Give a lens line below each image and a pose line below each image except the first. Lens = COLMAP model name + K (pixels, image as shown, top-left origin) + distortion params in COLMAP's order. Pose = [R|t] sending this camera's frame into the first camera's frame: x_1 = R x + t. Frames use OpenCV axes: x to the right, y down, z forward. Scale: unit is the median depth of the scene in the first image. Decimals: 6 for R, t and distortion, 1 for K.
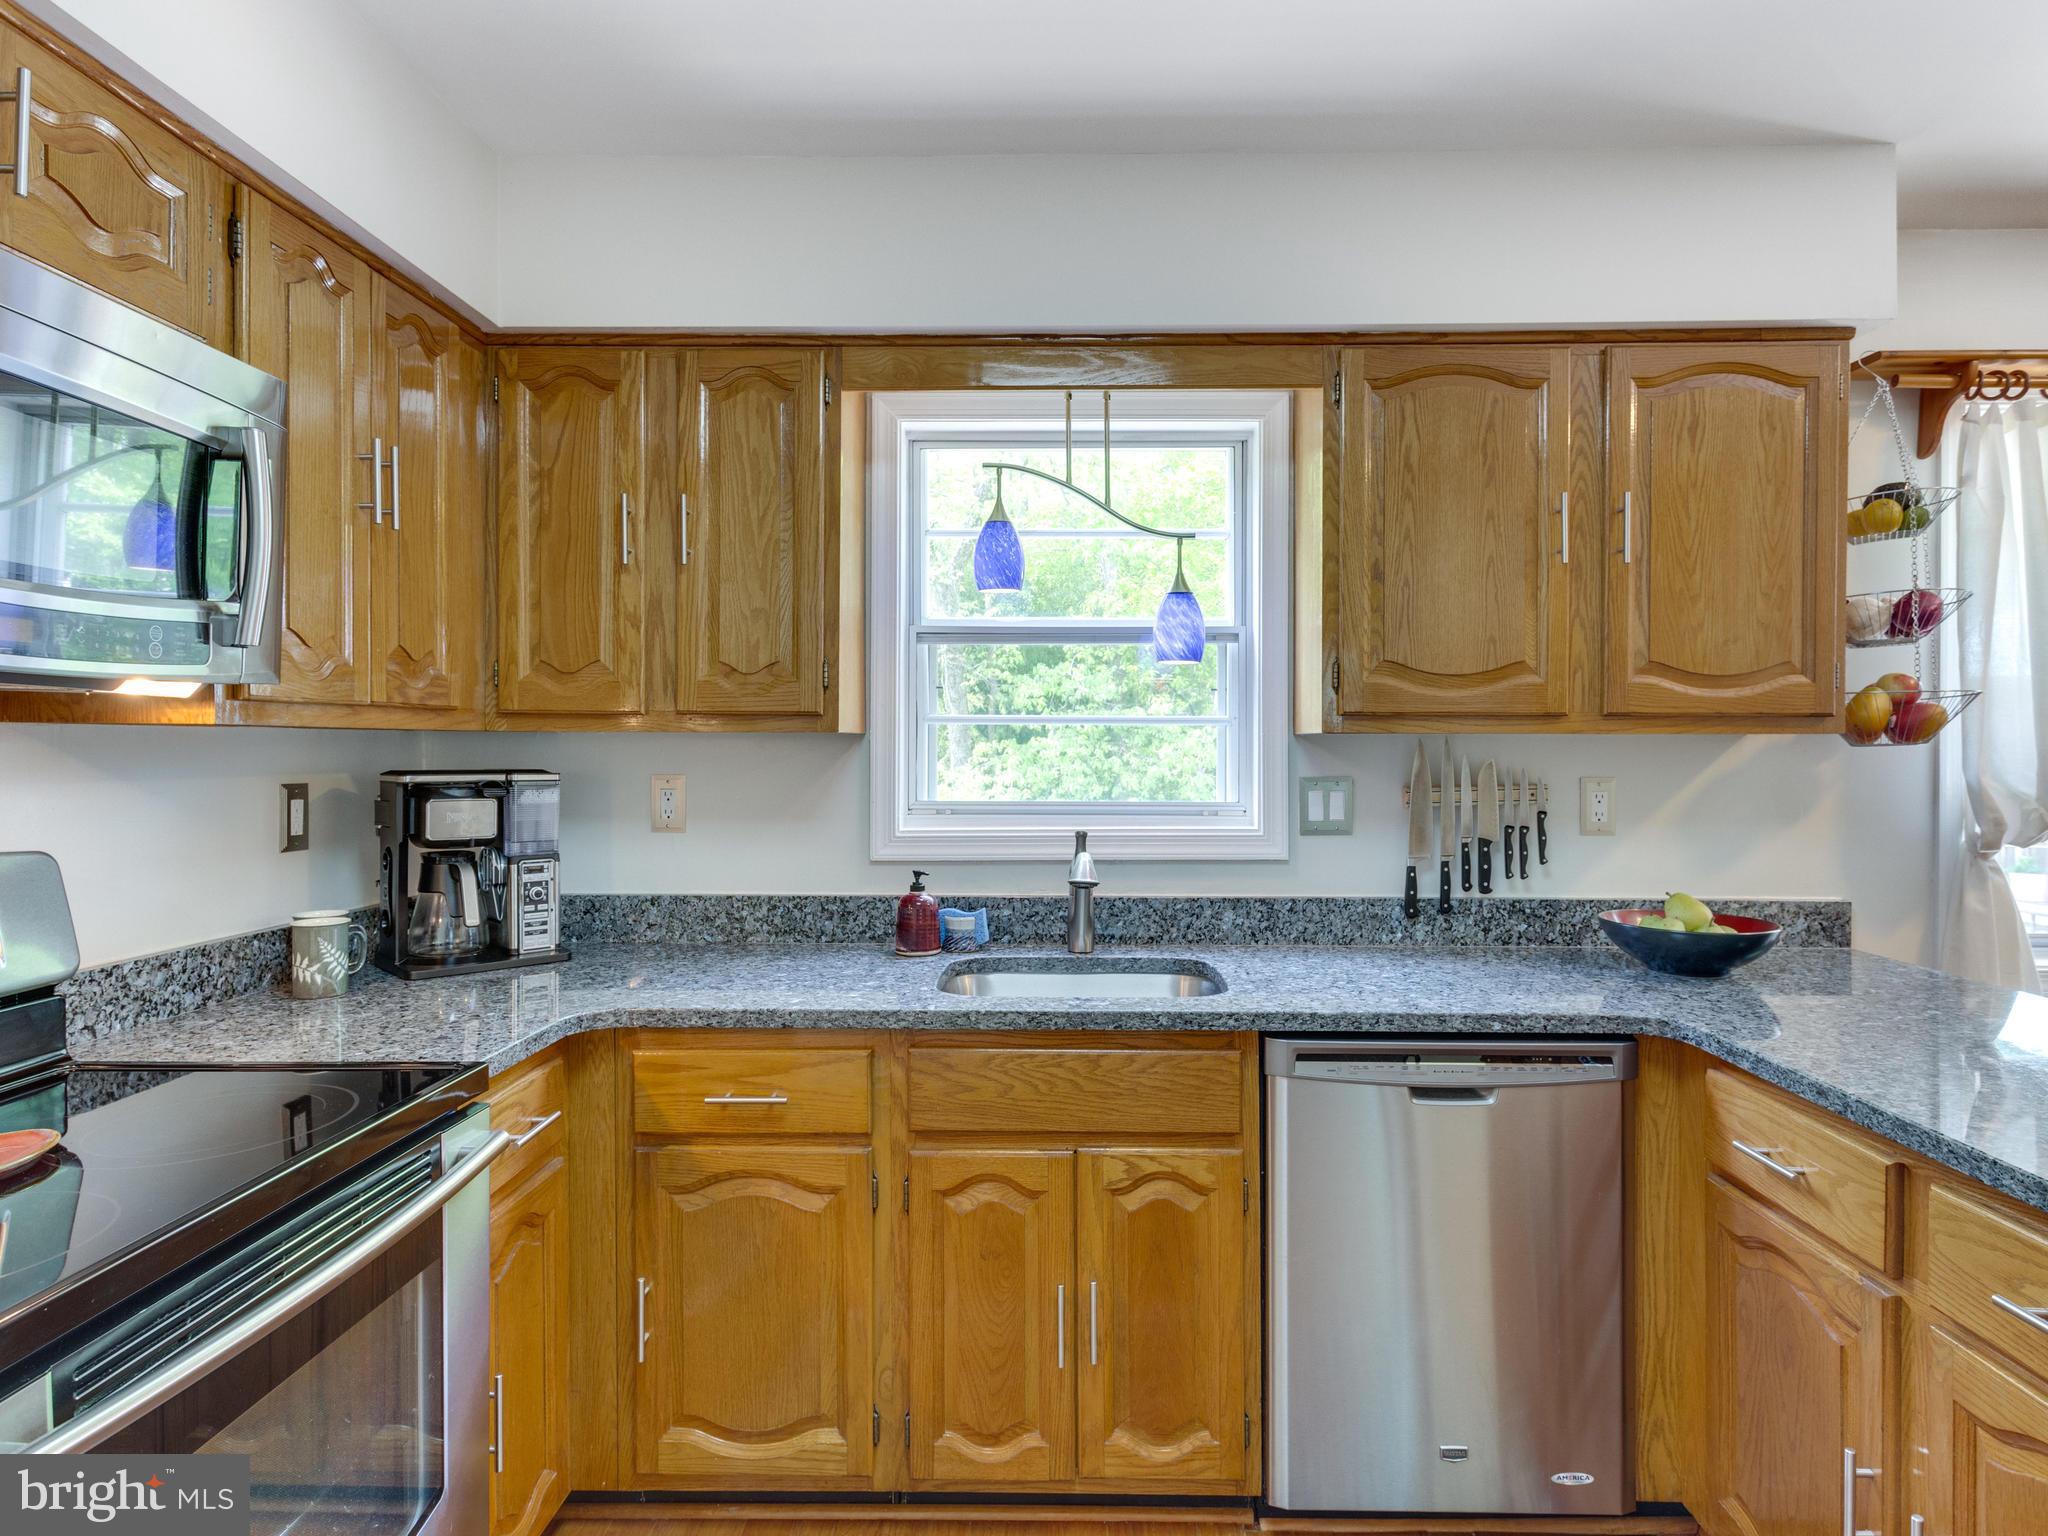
lens RADIAL K [[1115.7, 0, 1052.2], [0, 1115.7, 758.8], [0, 0, 1]] dist [0.005432, -0.007017]
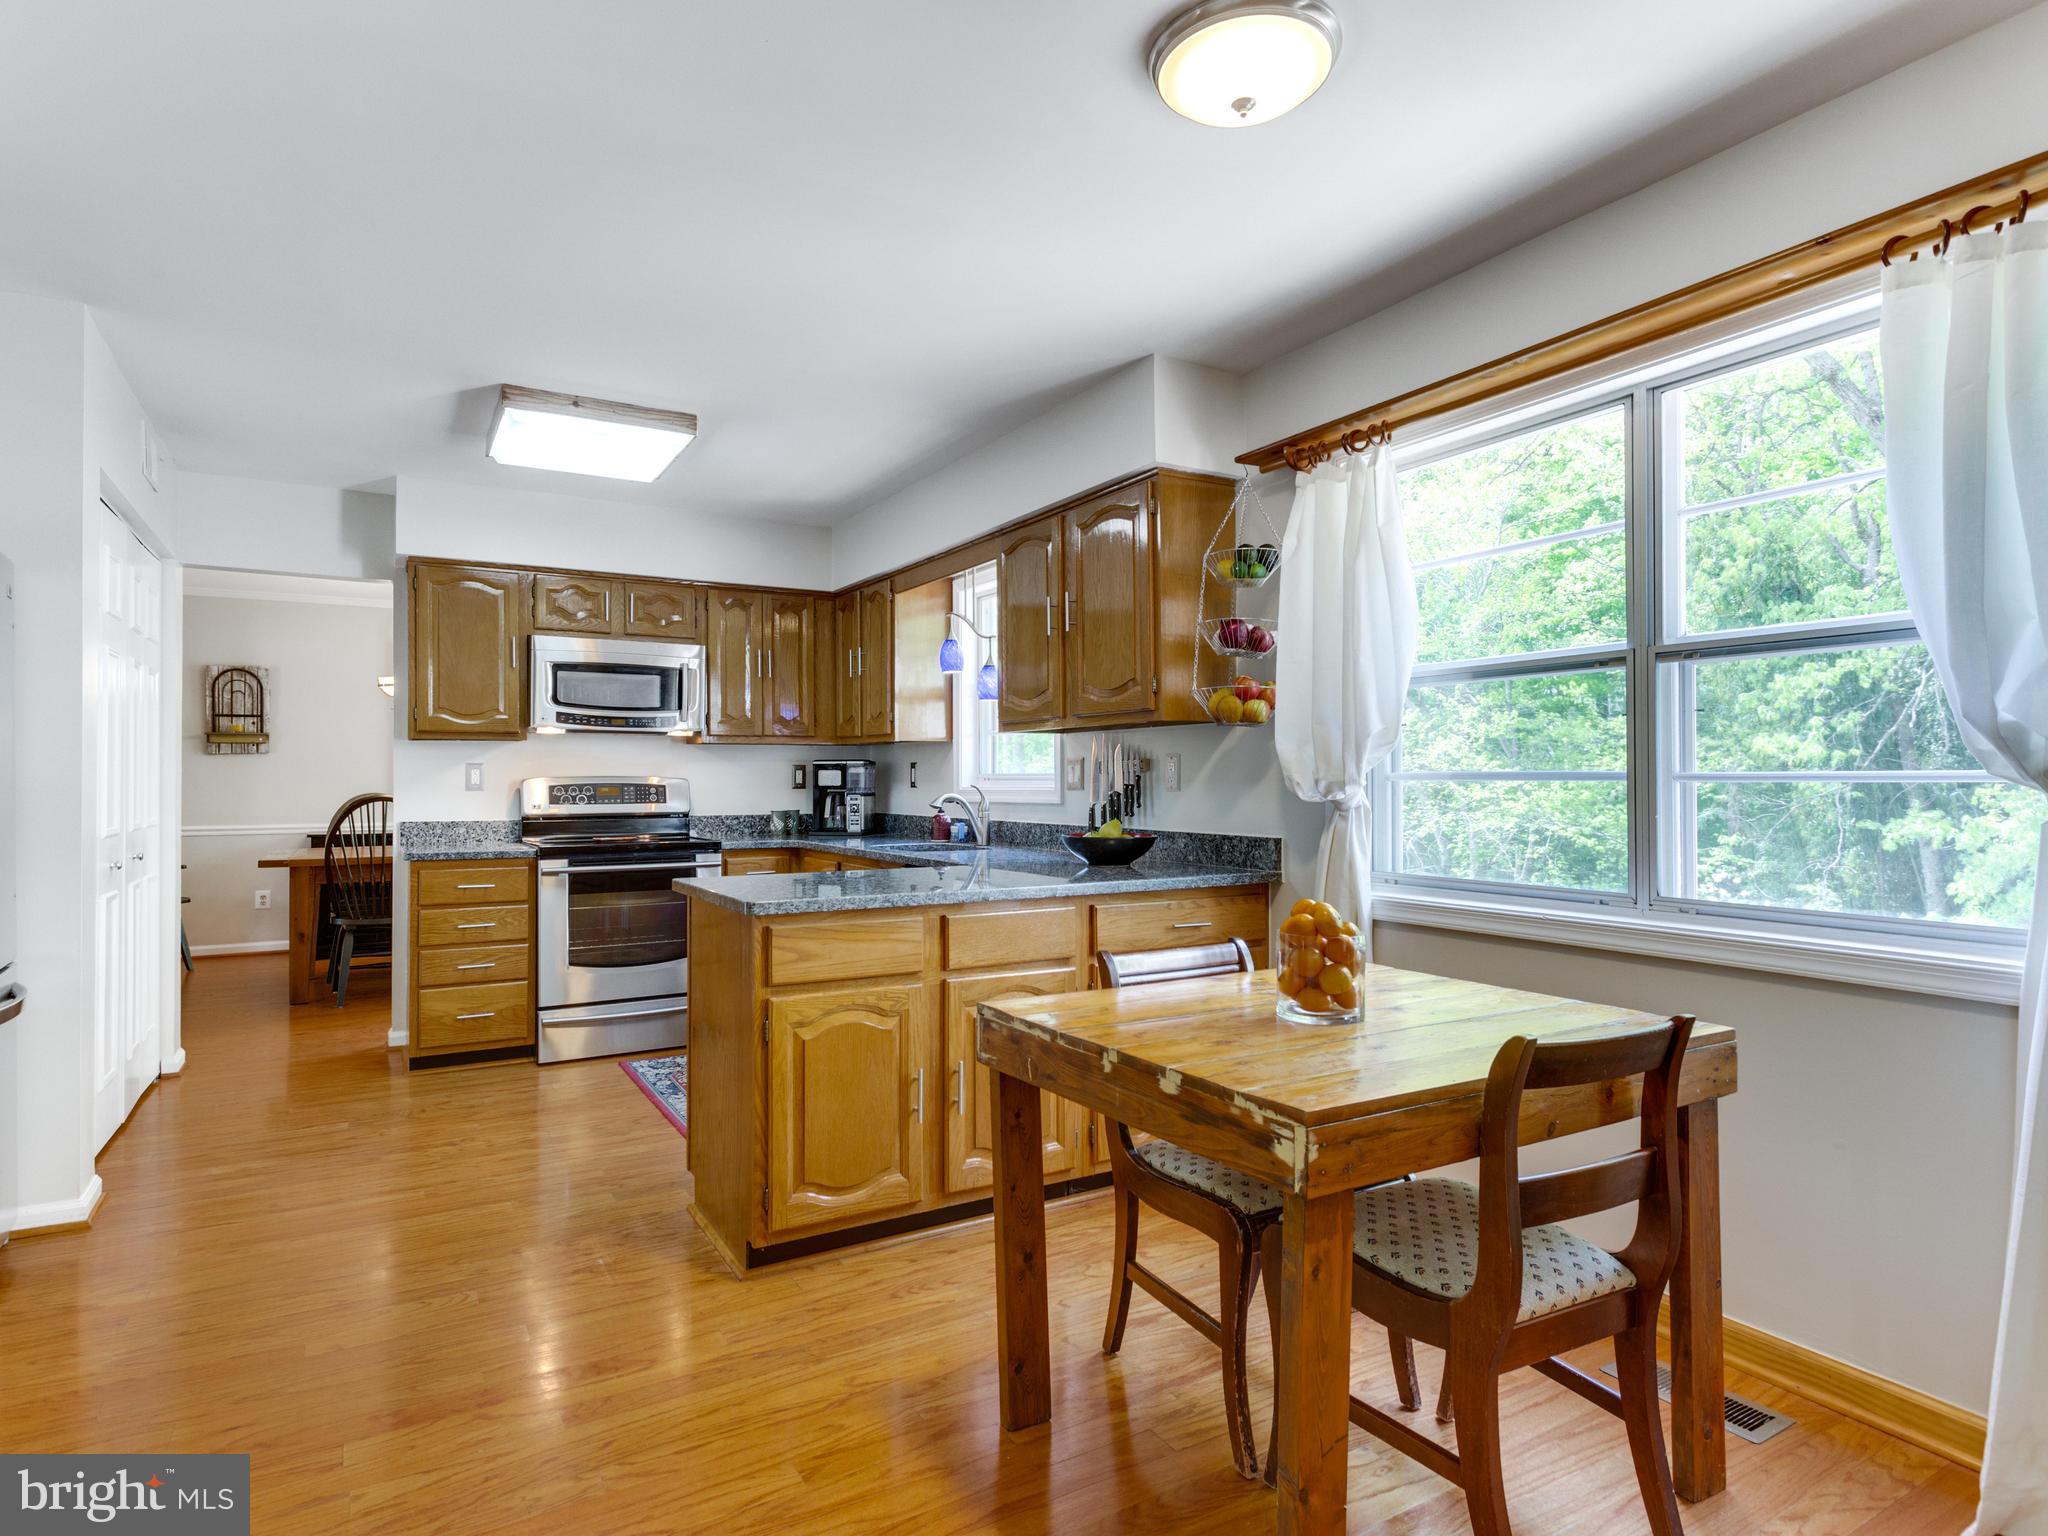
lens RADIAL K [[1115.7, 0, 1000.2], [0, 1115.7, 765.9], [0, 0, 1]] dist [0.005432, -0.007017]
pose [[0.512054, -0.012386, -0.858864, 1.956740], [-0.001508, 0.999882, -0.015318, 0.065828], [0.858952, 0.009138, 0.511975, -0.006215]]
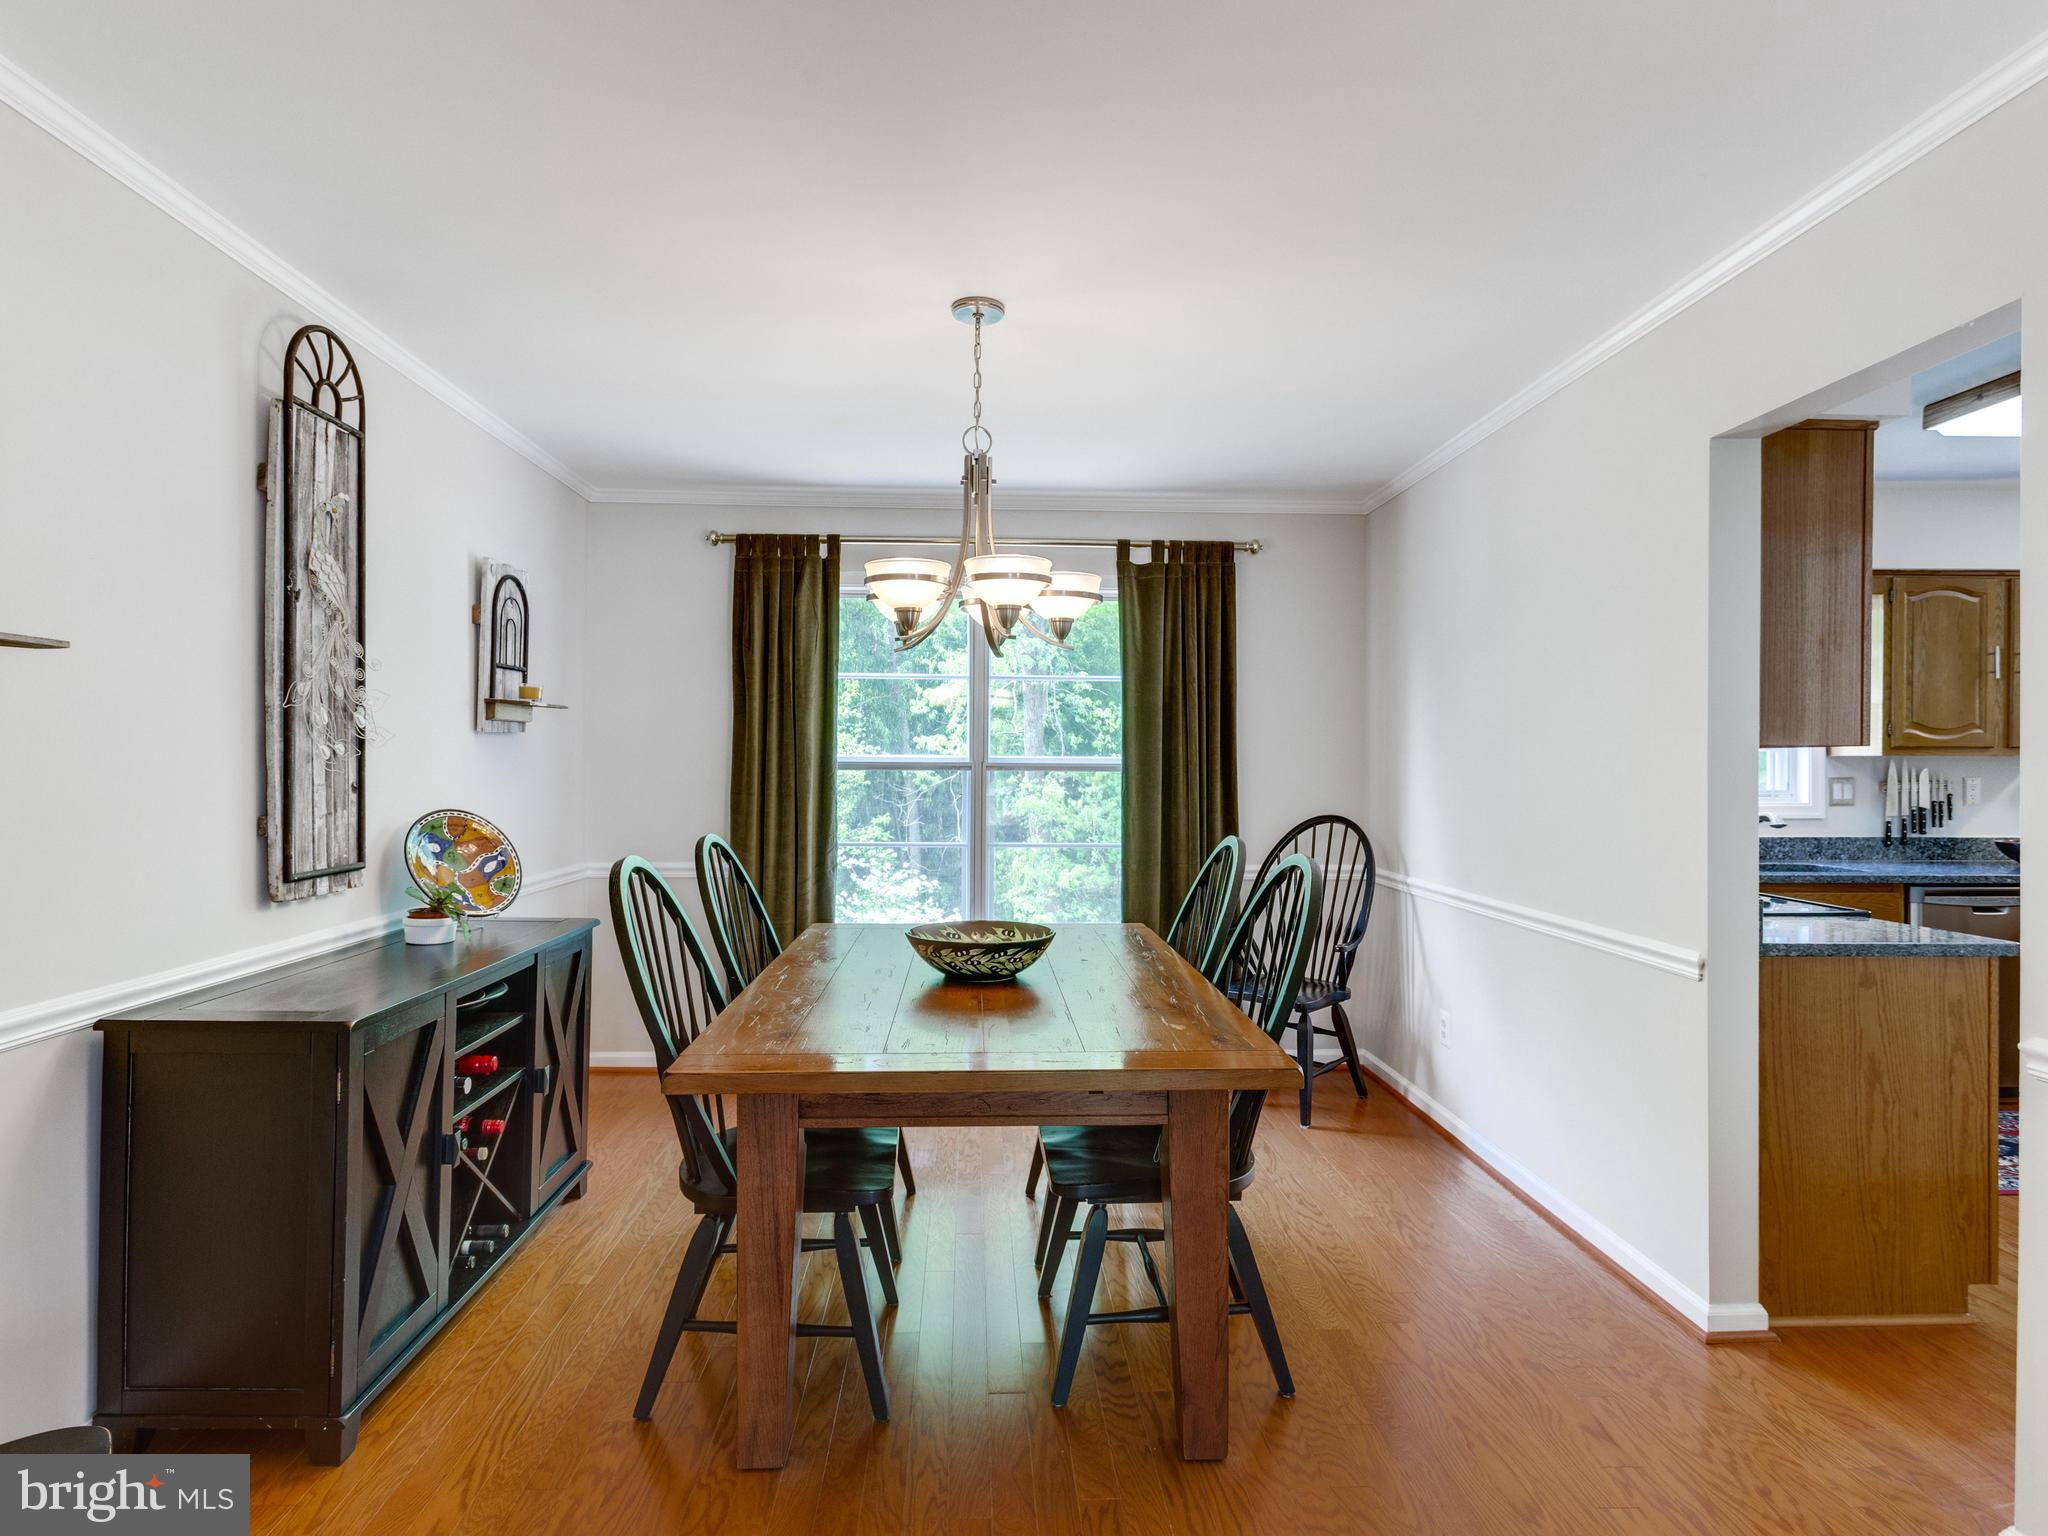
lens RADIAL K [[1115.7, 0, 1009.7], [0, 1115.7, 758.6], [0, 0, 1]] dist [0.005432, -0.007017]
pose [[0.998781, 0.004307, 0.049173, -1.536983], [-0.003985, 0.999970, -0.006644, 0.003692], [-0.049200, 0.006439, 0.998768, -1.055838]]
